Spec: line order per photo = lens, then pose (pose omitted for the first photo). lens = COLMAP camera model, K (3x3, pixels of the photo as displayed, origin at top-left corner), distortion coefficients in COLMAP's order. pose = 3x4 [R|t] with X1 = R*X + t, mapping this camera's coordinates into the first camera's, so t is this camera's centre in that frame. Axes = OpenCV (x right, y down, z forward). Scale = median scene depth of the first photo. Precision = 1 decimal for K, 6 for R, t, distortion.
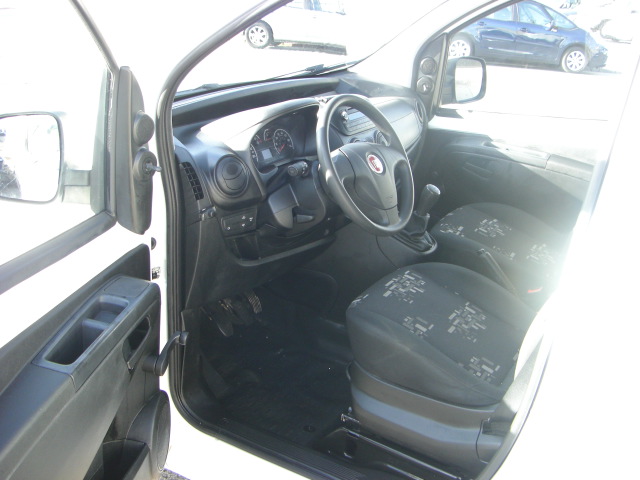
lens RADIAL K [[707.4, 0, 320.0], [0, 707.4, 240.0], [0, 0, 1]] dist [-0.137170, 0.063419]
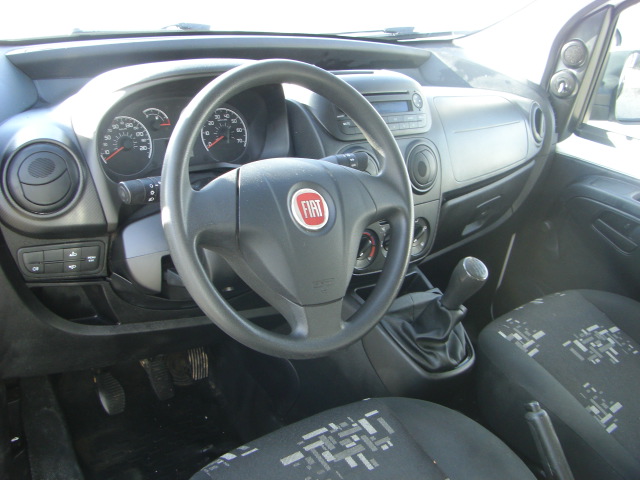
lens RADIAL K [[707.4, 0, 320.0], [0, 707.4, 240.0], [0, 0, 1]] dist [-0.137170, 0.063419]
pose [[0.937315, 0.220909, -0.269516, 0.146543], [-0.211654, 0.975292, 0.063314, -0.078774], [0.276844, -0.002301, 0.960912, 0.349006]]
